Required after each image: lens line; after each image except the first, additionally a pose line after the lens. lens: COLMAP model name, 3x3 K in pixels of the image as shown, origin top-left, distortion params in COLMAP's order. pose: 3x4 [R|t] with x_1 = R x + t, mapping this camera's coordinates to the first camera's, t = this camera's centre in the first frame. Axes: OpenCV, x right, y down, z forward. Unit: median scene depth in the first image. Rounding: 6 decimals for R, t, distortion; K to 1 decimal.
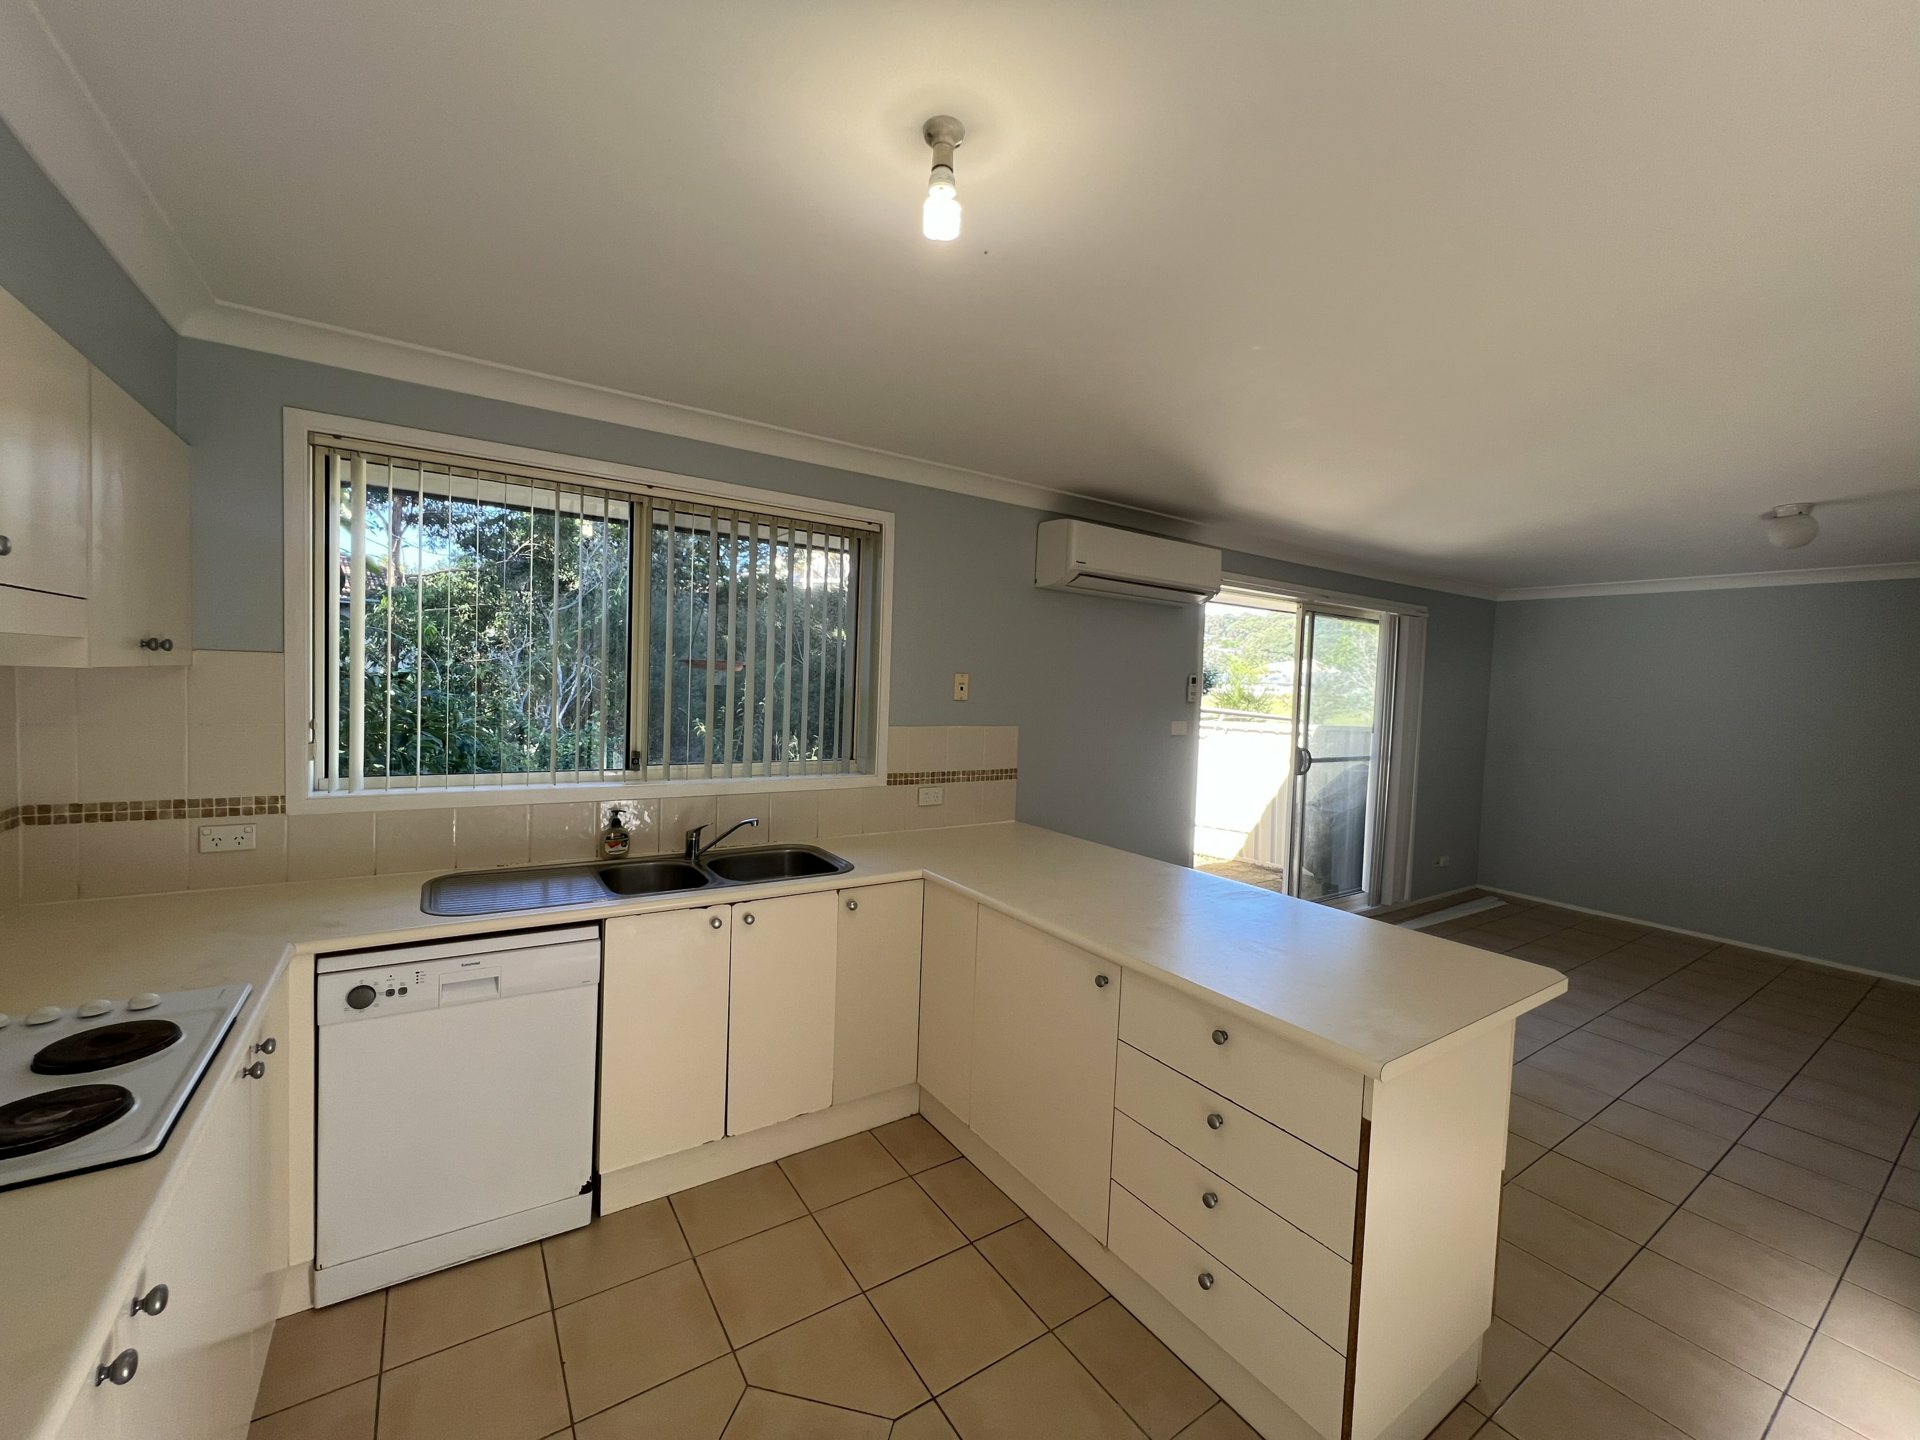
lens RADIAL K [[771.2, 0, 951.4], [0, 771.2, 714.9], [0, 0, 1]] dist [0.001965, -0.000100]
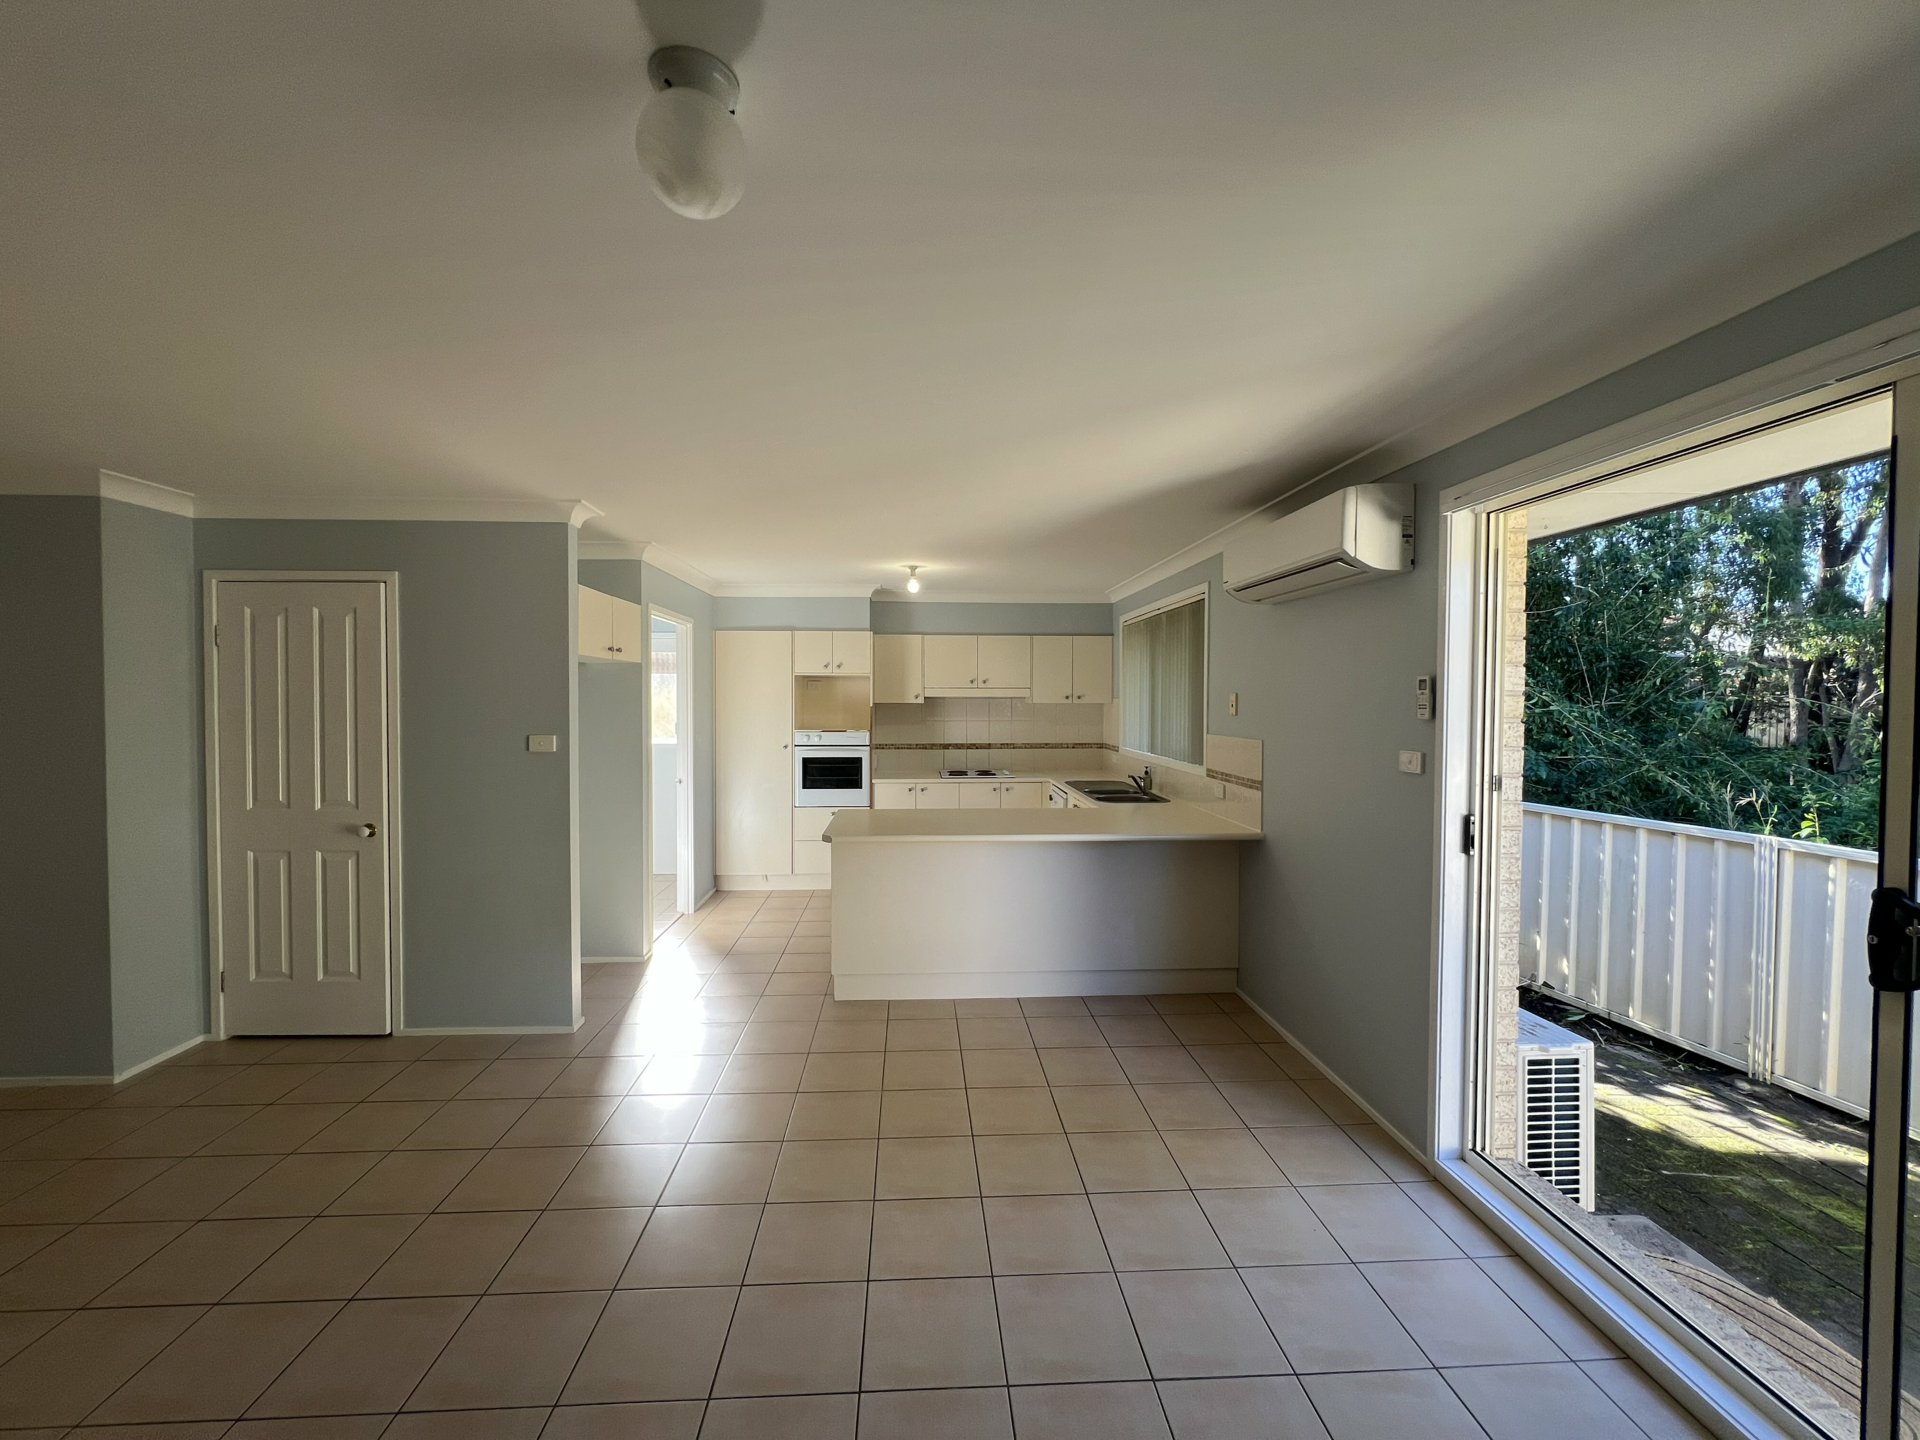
lens RADIAL K [[771.2, 0, 951.4], [0, 771.2, 714.9], [0, 0, 1]] dist [0.001965, -0.000100]
pose [[-0.509006, -0.012197, -0.860676, 1.249326], [-0.043155, 0.999004, 0.011364, -0.014609], [0.859680, 0.042927, -0.509026, 1.215564]]
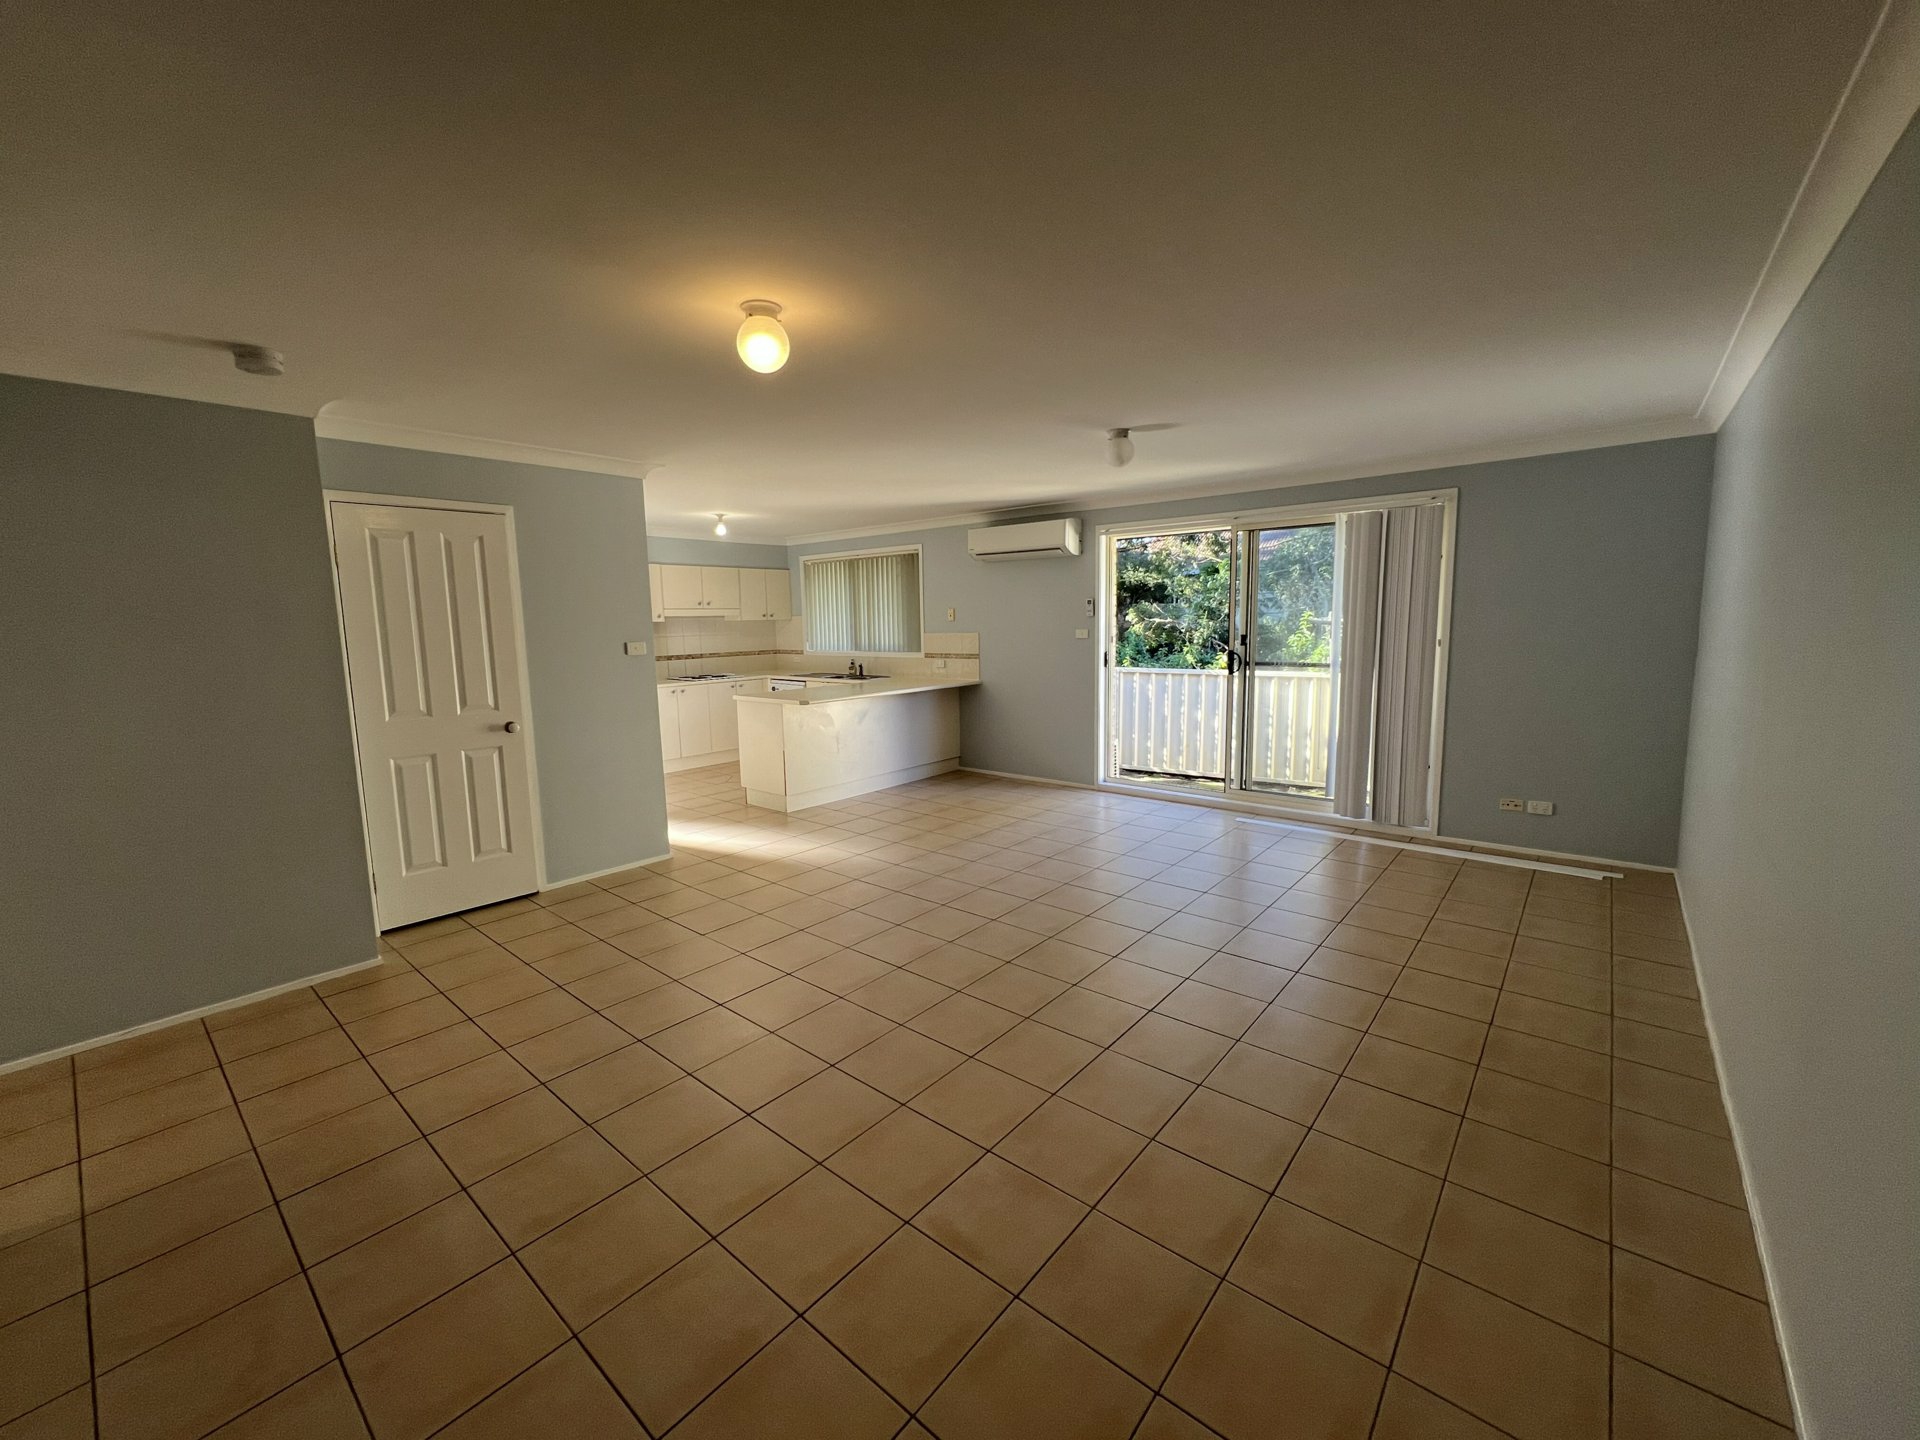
lens RADIAL K [[771.2, 0, 951.4], [0, 771.2, 714.9], [0, 0, 1]] dist [0.001965, -0.000100]
pose [[0.278779, 0.082877, -0.956773, 2.099513], [-0.001631, 0.996309, 0.085826, 0.057930], [0.960354, -0.022366, 0.277885, 0.376810]]
